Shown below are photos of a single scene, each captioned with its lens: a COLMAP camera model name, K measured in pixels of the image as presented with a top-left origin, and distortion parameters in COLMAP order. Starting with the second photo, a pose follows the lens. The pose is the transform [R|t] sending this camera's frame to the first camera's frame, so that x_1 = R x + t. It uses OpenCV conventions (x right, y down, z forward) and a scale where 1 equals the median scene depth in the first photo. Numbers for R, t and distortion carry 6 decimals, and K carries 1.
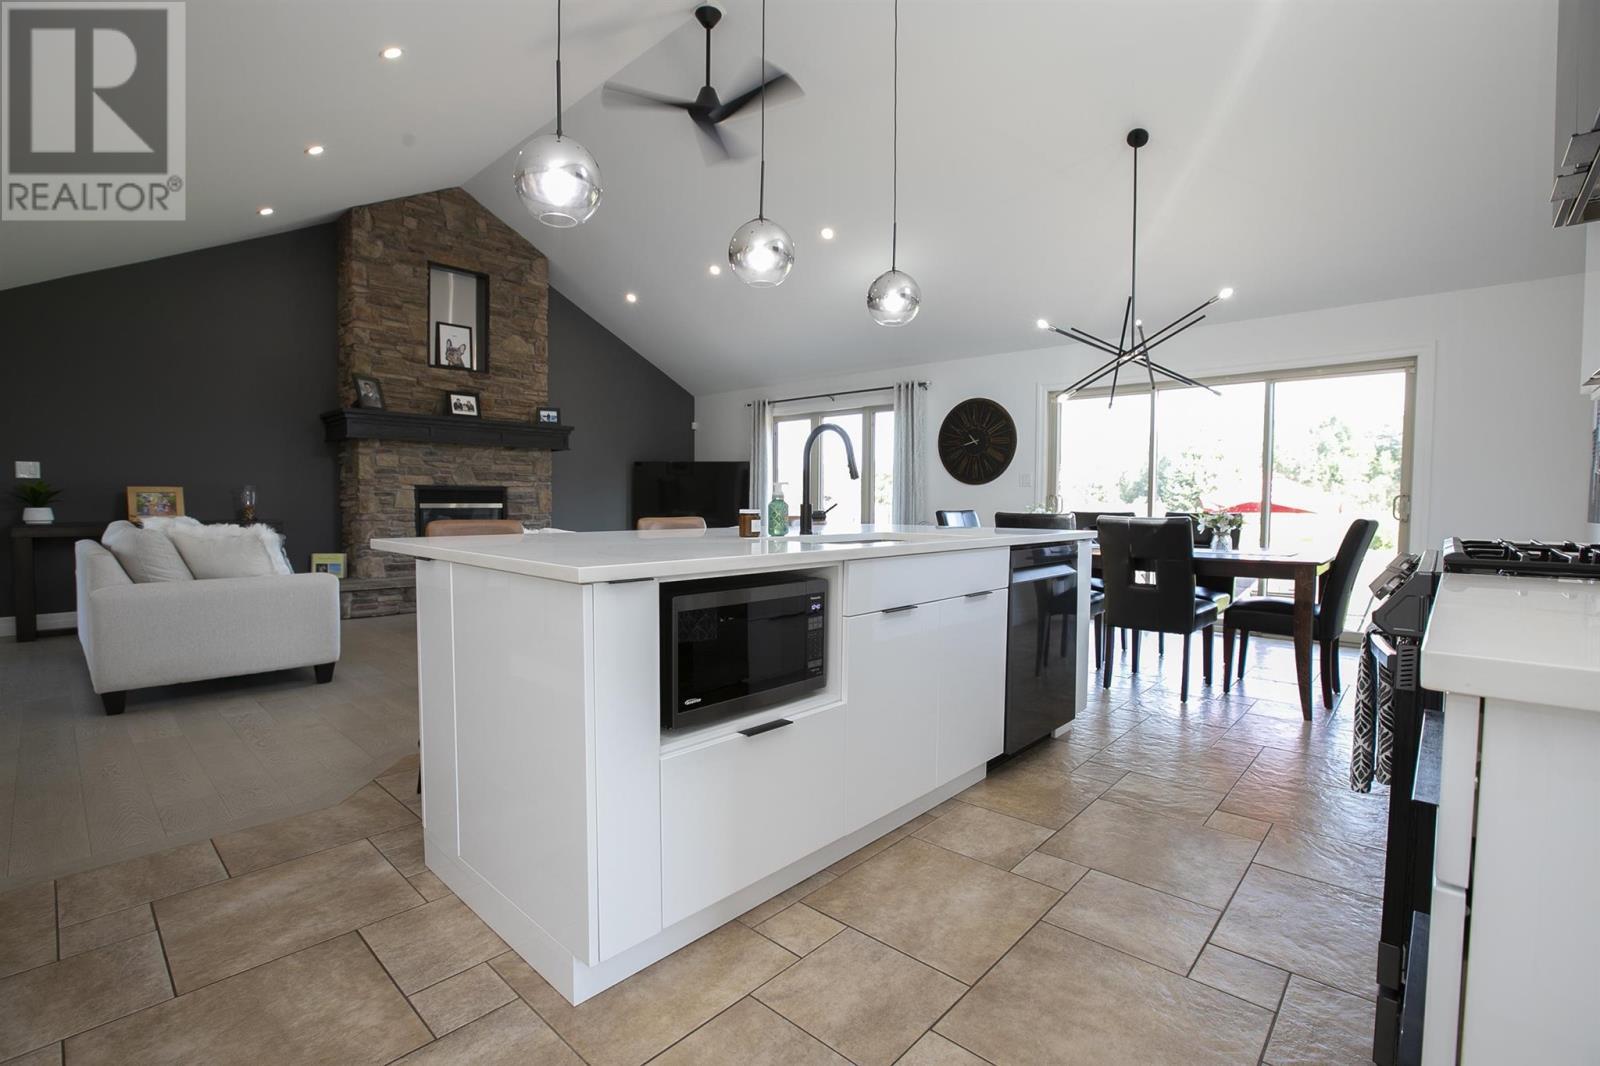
lens RADIAL K [[723.2, 0, 804.0], [0, 723.2, 527.5], [0, 0, 1]] dist [-0.040843, 0.008945]
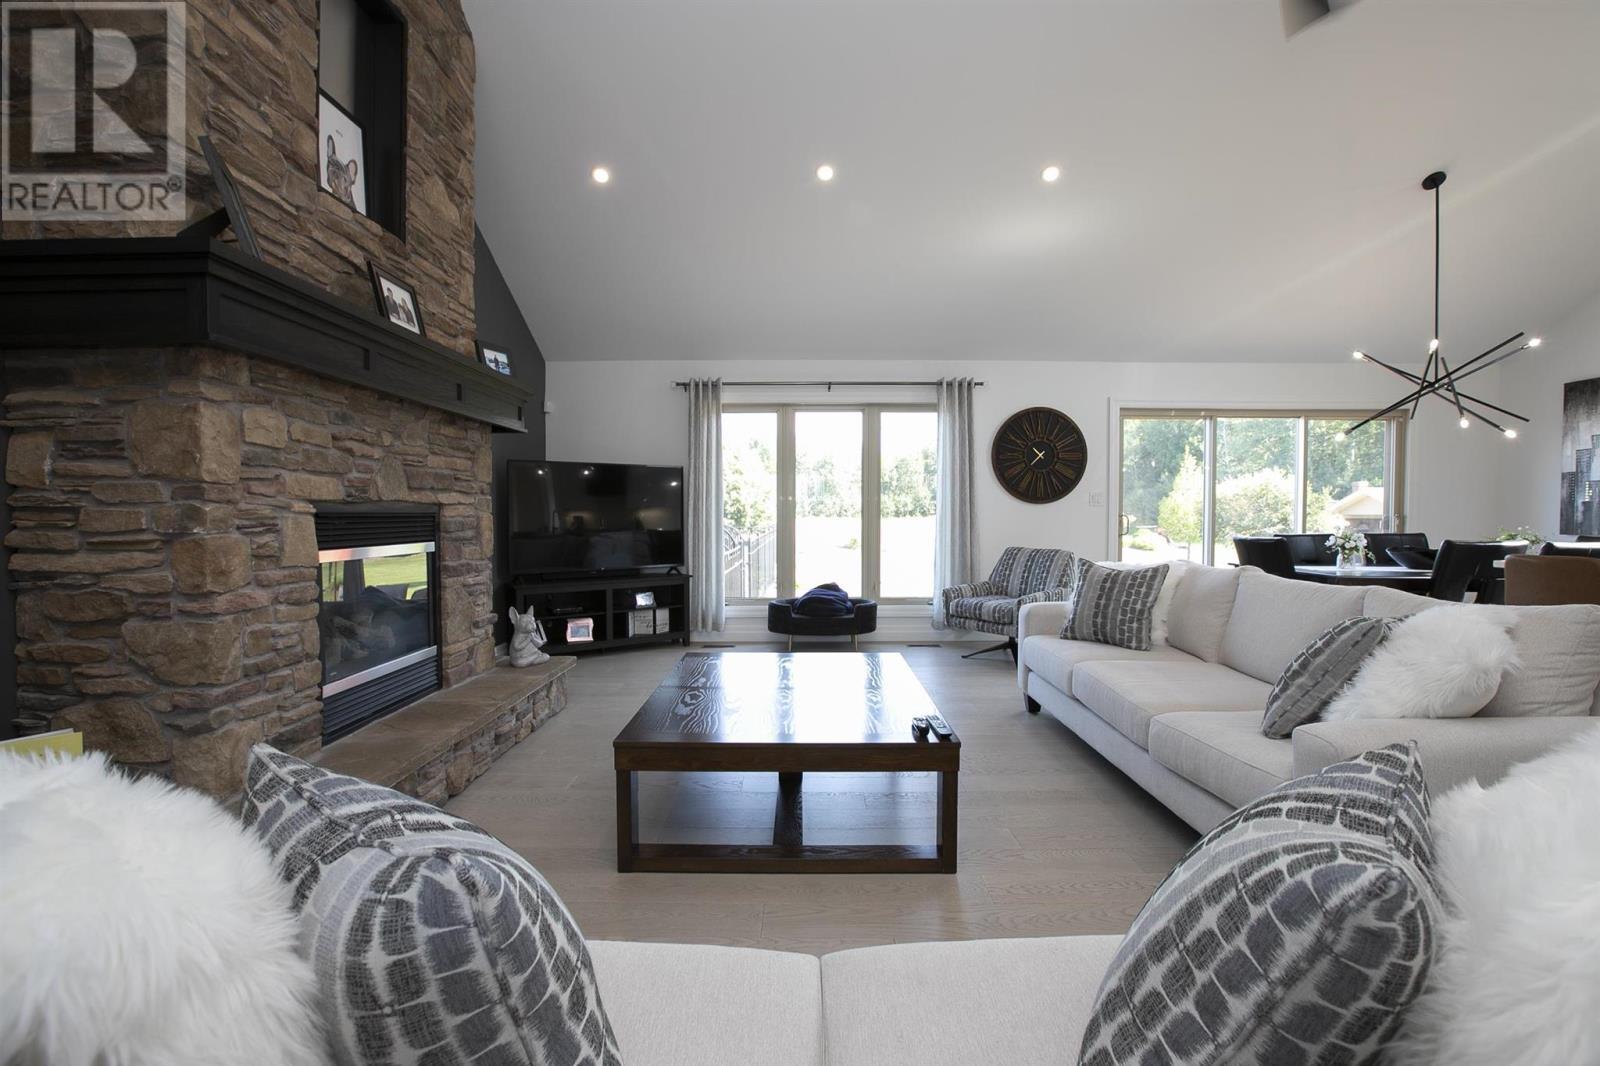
lens RADIAL K [[723.2, 0, 800.9], [0, 723.2, 533.0], [0, 0, 1]] dist [-0.040843, 0.008945]
pose [[0.740763, -0.024002, 0.671337, -0.632426], [0.028981, 0.999573, 0.003759, -0.039154], [-0.671141, 0.016672, 0.741143, 0.592570]]
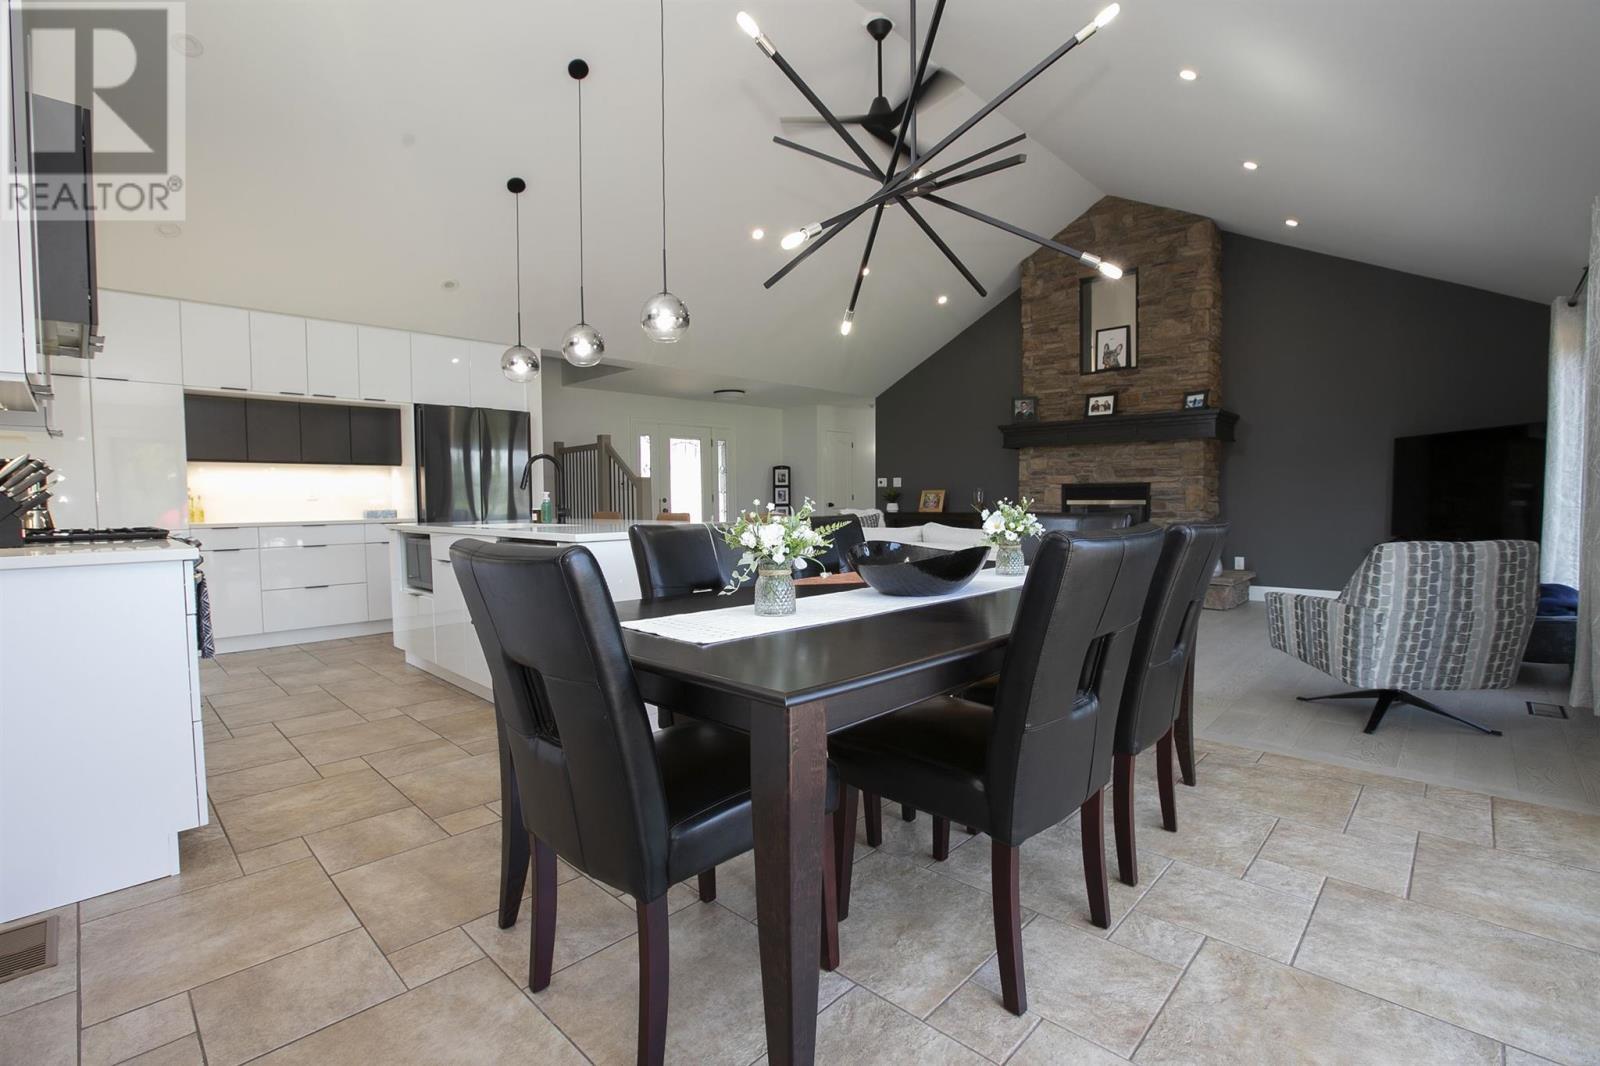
lens RADIAL K [[723.2, 0, 788.6], [0, 723.2, 523.1], [0, 0, 1]] dist [-0.040843, 0.008945]
pose [[-0.030576, 0.030565, -0.999065, 0.636237], [-0.029445, 0.999071, 0.031466, -0.021616], [0.999099, 0.030380, -0.029648, 0.633484]]
